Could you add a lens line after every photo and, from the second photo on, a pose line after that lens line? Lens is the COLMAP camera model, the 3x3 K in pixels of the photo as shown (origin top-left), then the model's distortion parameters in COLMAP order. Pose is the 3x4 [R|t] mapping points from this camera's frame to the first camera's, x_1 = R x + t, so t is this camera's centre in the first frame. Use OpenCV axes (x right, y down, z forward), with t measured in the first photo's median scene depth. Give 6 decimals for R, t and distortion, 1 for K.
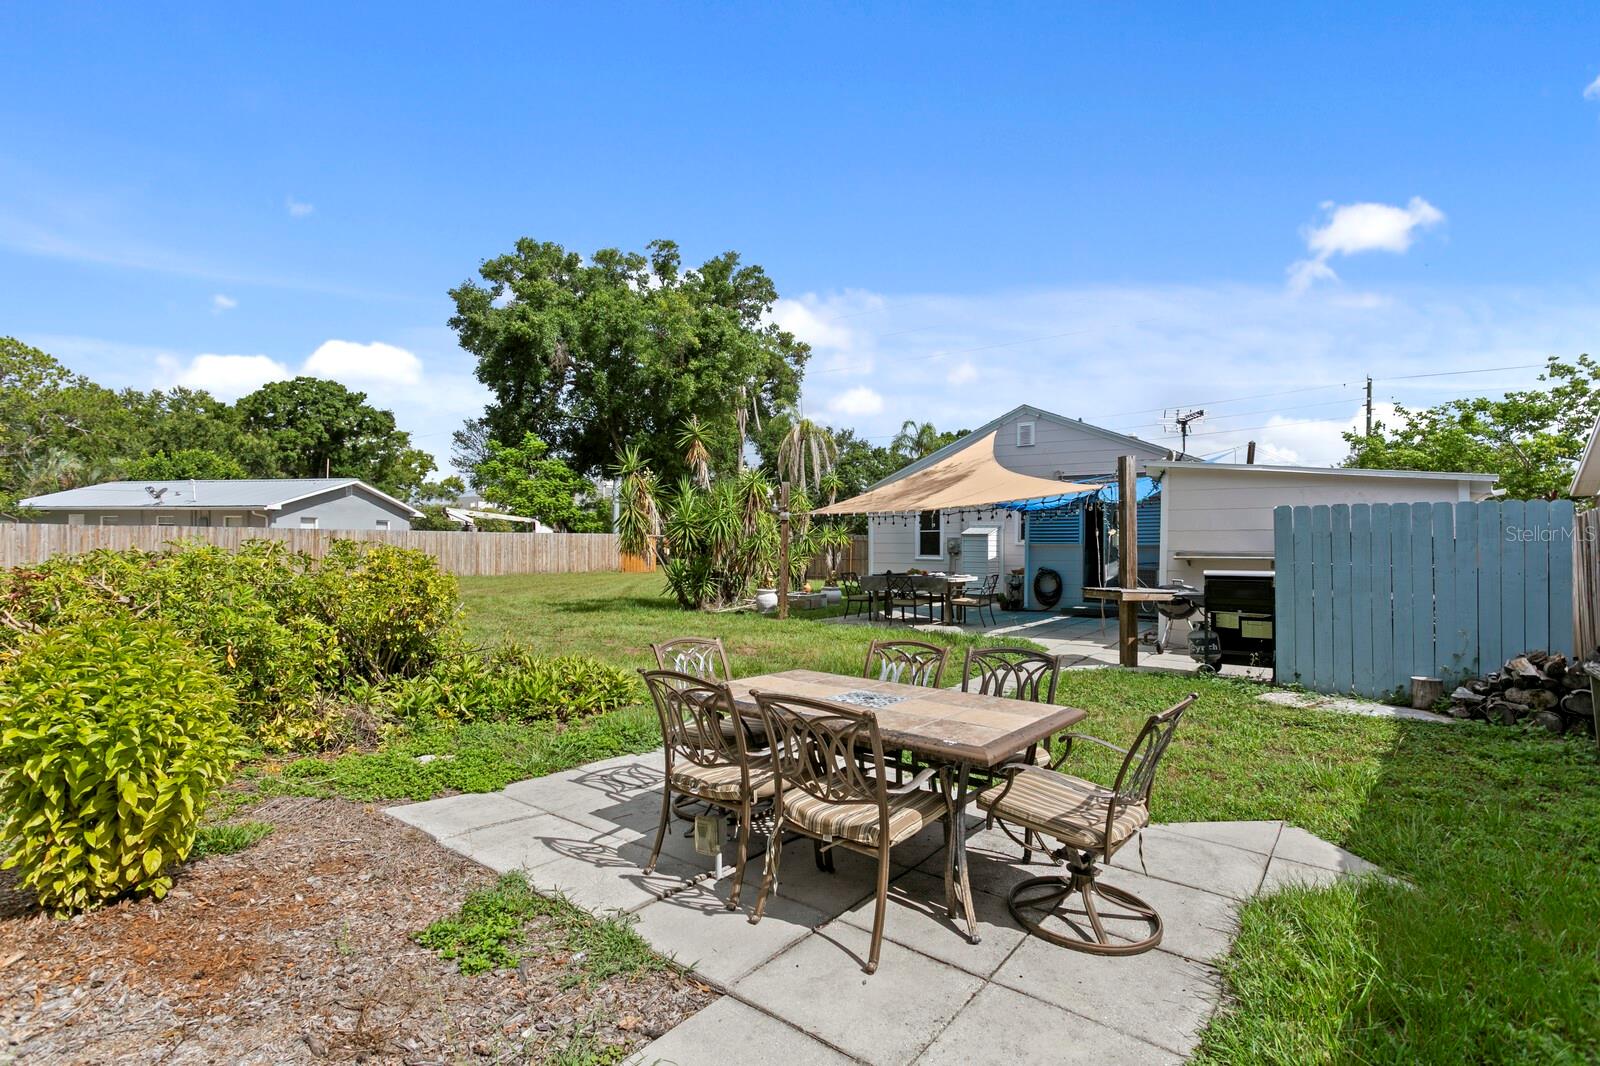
lens RADIAL K [[761.3, 0, 788.3], [0, 761.3, 532.6], [0, 0, 1]] dist [0.001590, 0.002086]
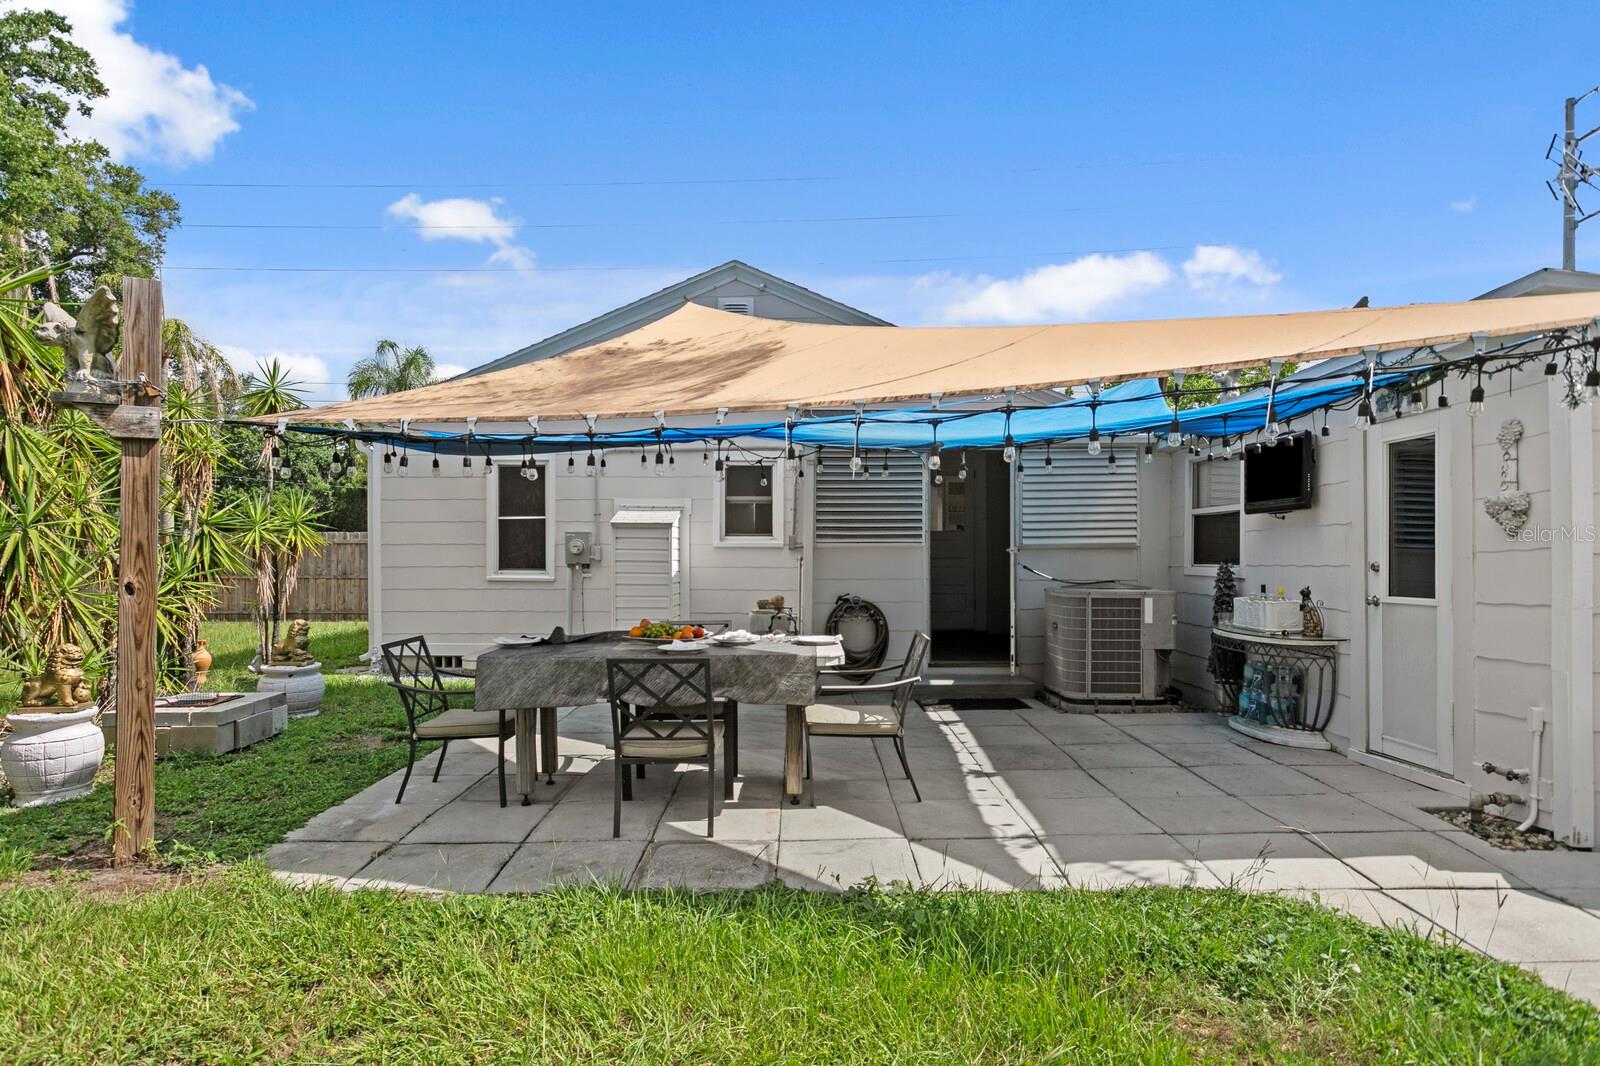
lens RADIAL K [[897.0, 0, 778.7], [0, 897.0, 550.0], [0, 0, 1]] dist [0.002933, -0.002348]
pose [[0.809929, -0.005123, 0.586506, -0.003803], [-0.003722, 0.999897, 0.013873, 0.006506], [-0.586516, -0.013419, 0.809826, 0.324855]]
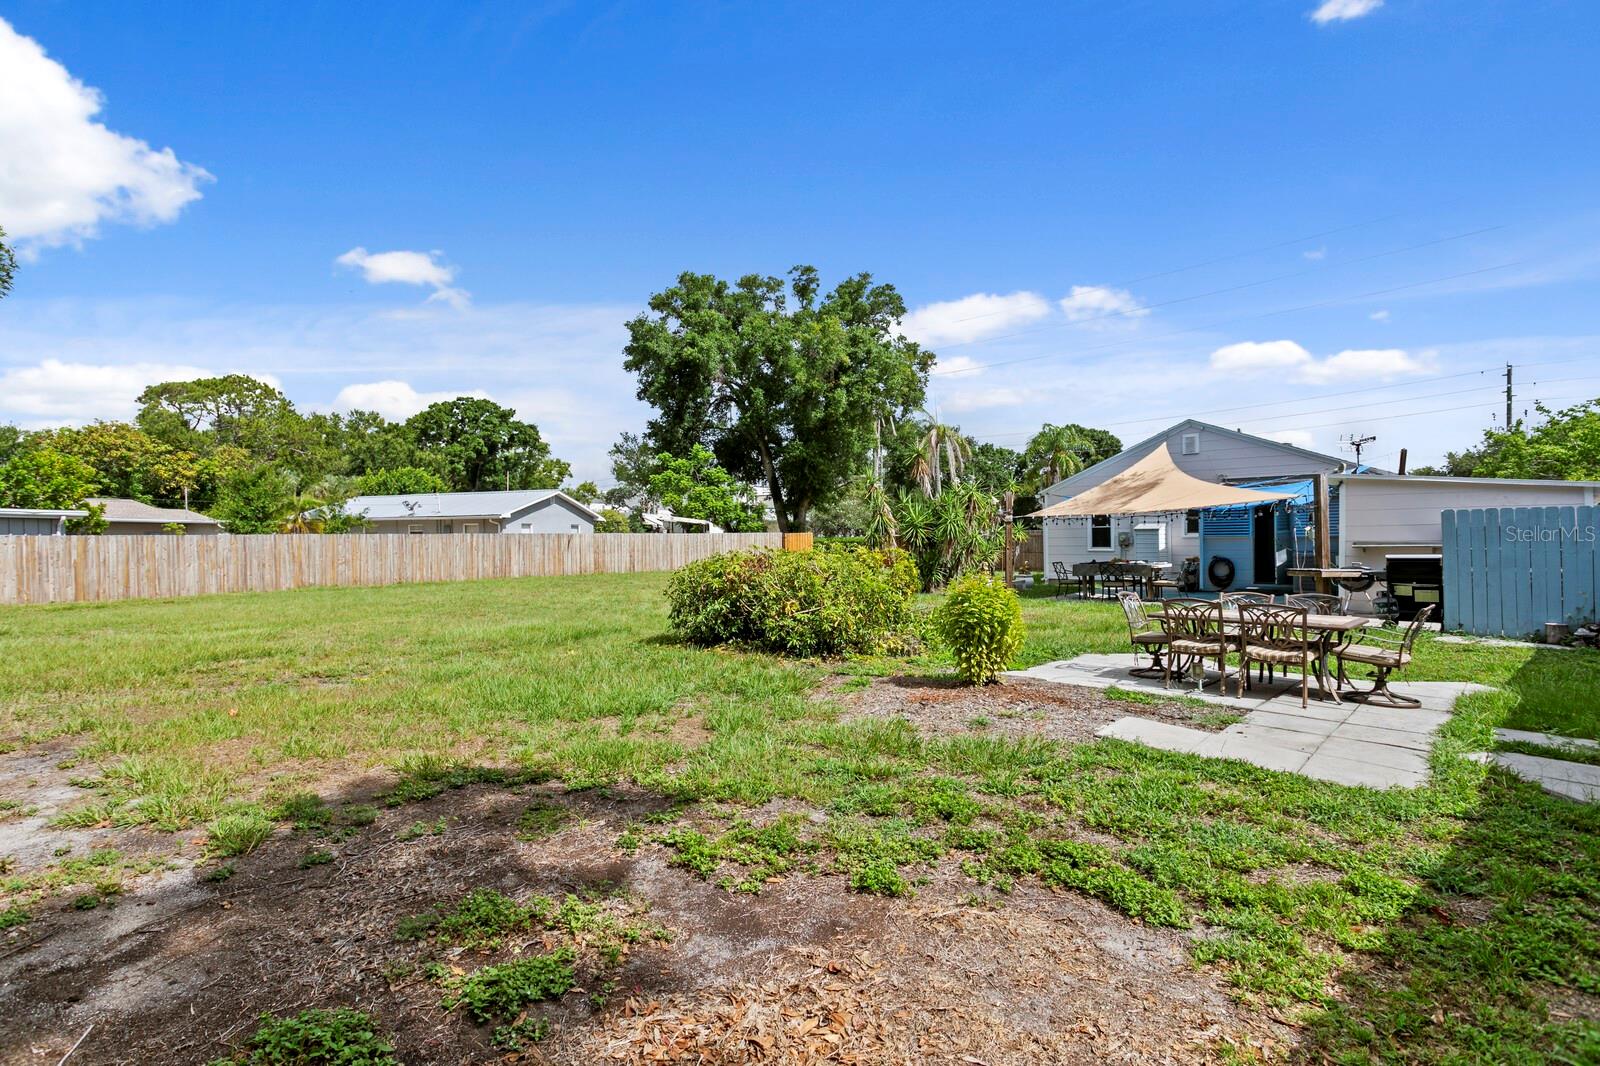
lens RADIAL K [[761.3, 0, 784.2], [0, 761.3, 532.9], [0, 0, 1]] dist [0.001590, 0.002086]
pose [[0.993911, -0.017765, -0.108741, -0.119462], [0.018530, 0.999810, 0.006032, -0.006023], [0.108613, -0.008011, 0.994052, -0.154915]]
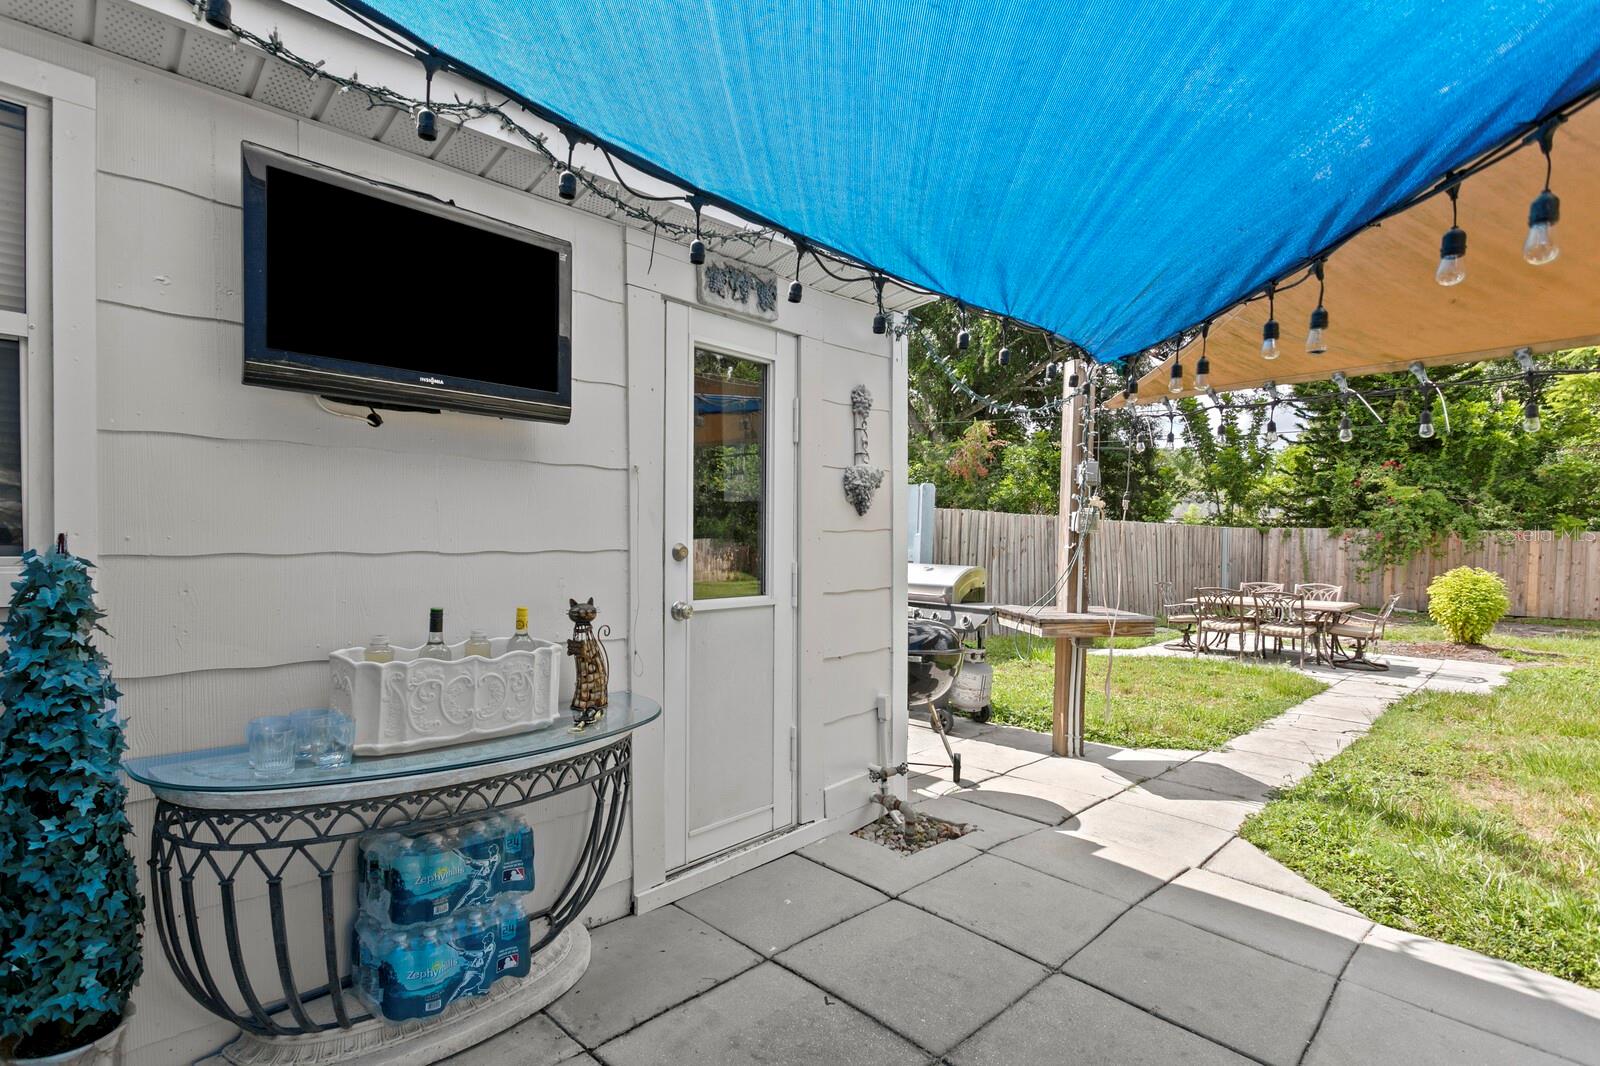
lens RADIAL K [[761.3, 0, 804.2], [0, 761.3, 541.5], [0, 0, 1]] dist [0.001590, 0.002086]
pose [[-0.994375, -0.025526, 0.102795, 0.186116], [-0.027212, 0.999517, -0.015030, 0.012086], [-0.102362, -0.017743, -0.994589, 0.496013]]
